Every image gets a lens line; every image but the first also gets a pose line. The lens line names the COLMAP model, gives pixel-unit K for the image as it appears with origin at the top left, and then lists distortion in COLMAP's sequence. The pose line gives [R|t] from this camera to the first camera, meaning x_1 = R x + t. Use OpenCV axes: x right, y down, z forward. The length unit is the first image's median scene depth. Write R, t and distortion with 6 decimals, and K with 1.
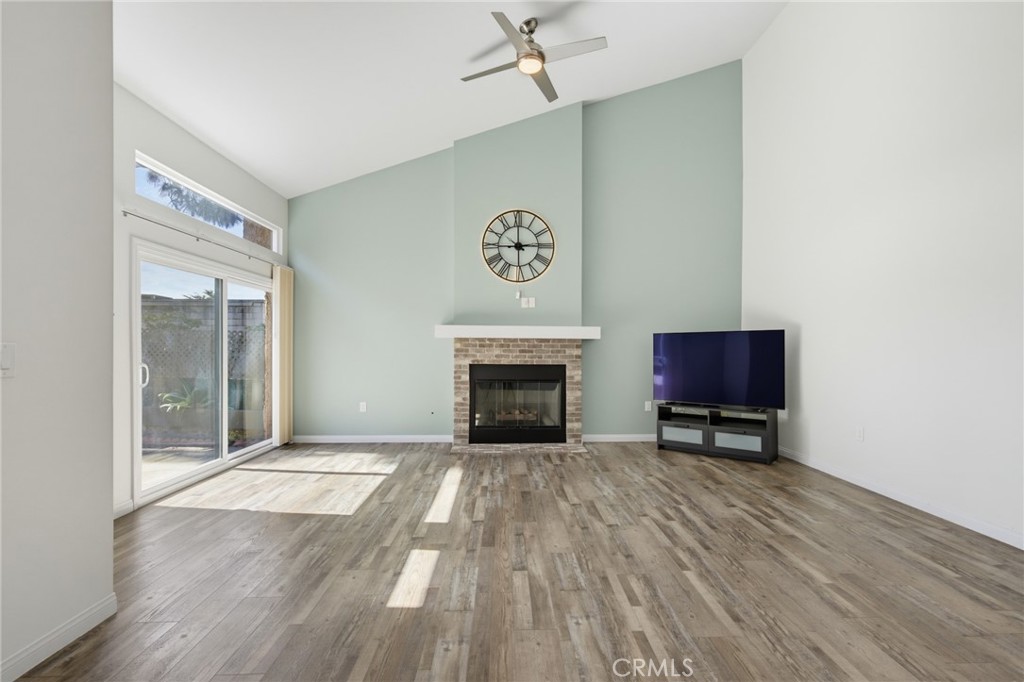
lens RADIAL K [[464.3, 0, 527.4], [0, 464.3, 346.5], [0, 0, 1]] dist [-0.000217, 0.001154]
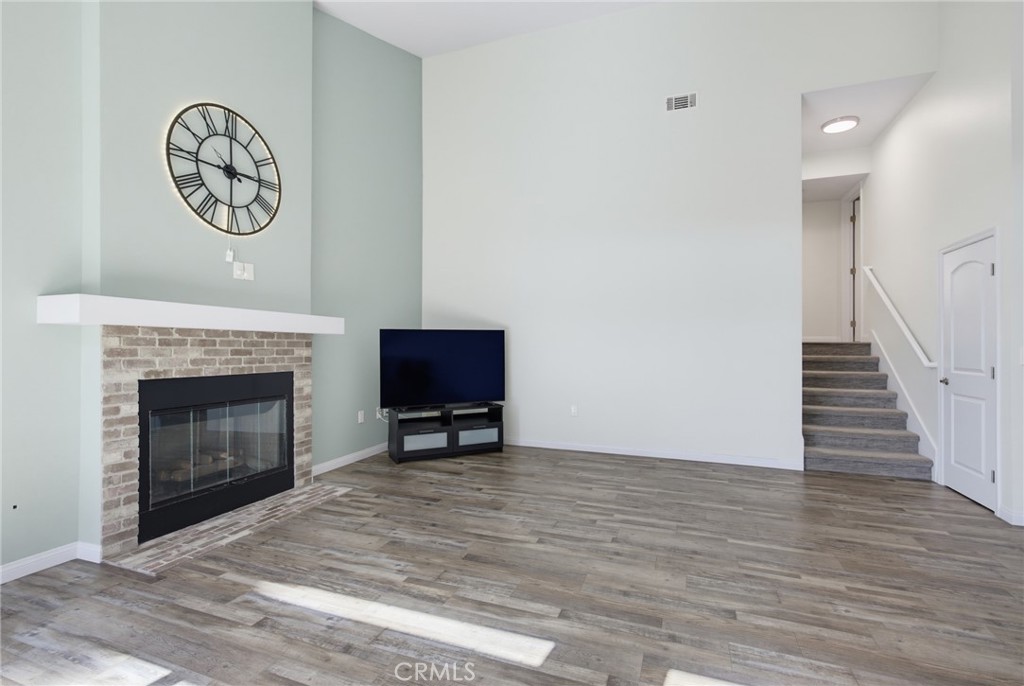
lens RADIAL K [[464.3, 0, 505.0], [0, 464.3, 345.8], [0, 0, 1]] dist [-0.000217, 0.001154]
pose [[0.407082, -0.000477, 0.913391, -0.710764], [-0.006989, 0.999969, 0.003637, -0.004831], [-0.913365, -0.007864, 0.407066, 0.776576]]
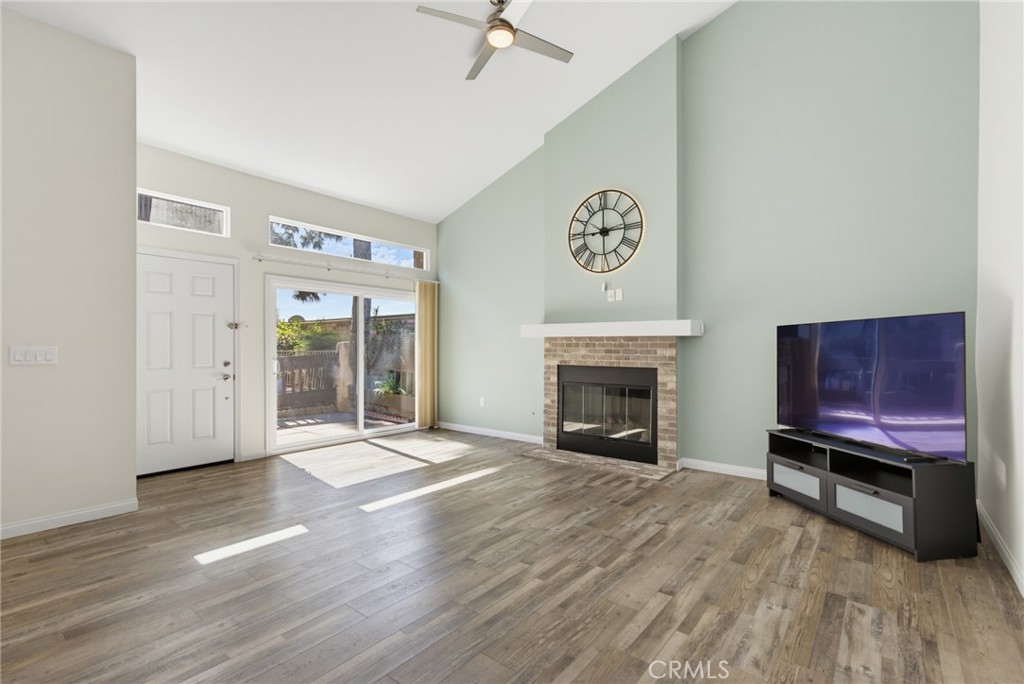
lens RADIAL K [[464.3, 0, 520.1], [0, 464.3, 345.8], [0, 0, 1]] dist [-0.000217, 0.001154]
pose [[0.757341, -0.004795, -0.653002, 0.750185], [0.004033, 0.999988, -0.002665, 0.002496], [0.653007, -0.000615, 0.757351, 0.401459]]
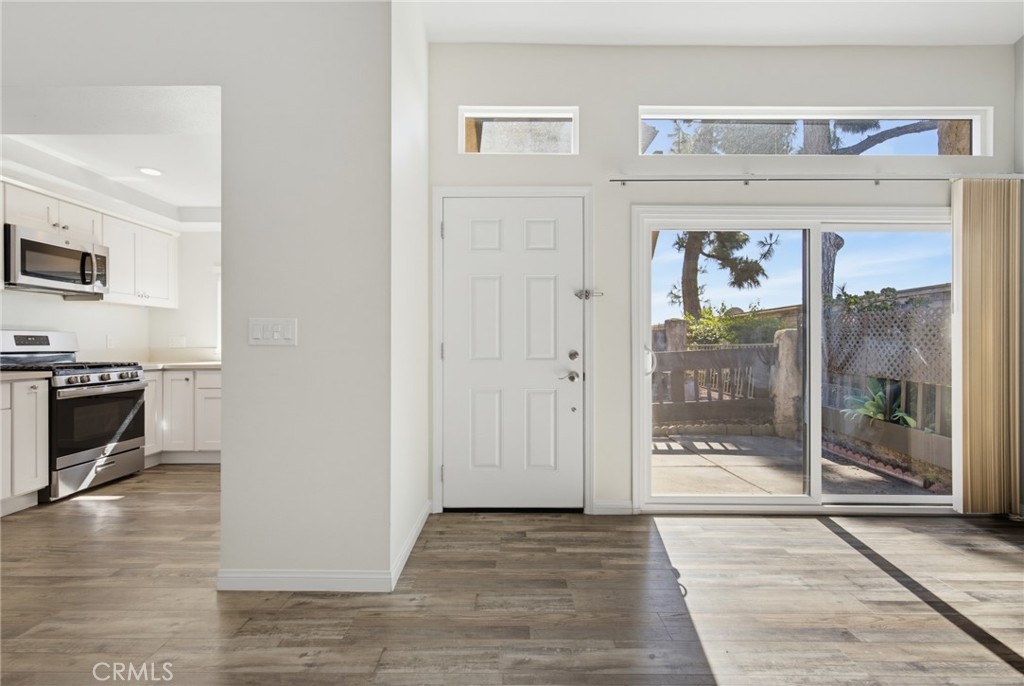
lens RADIAL K [[464.3, 0, 510.5], [0, 464.3, 344.2], [0, 0, 1]] dist [-0.000217, 0.001154]
pose [[-0.055538, -0.008194, -0.998423, 0.050361], [0.001007, 0.999965, -0.008262, 0.036747], [0.998456, -0.001464, -0.055528, 0.815725]]
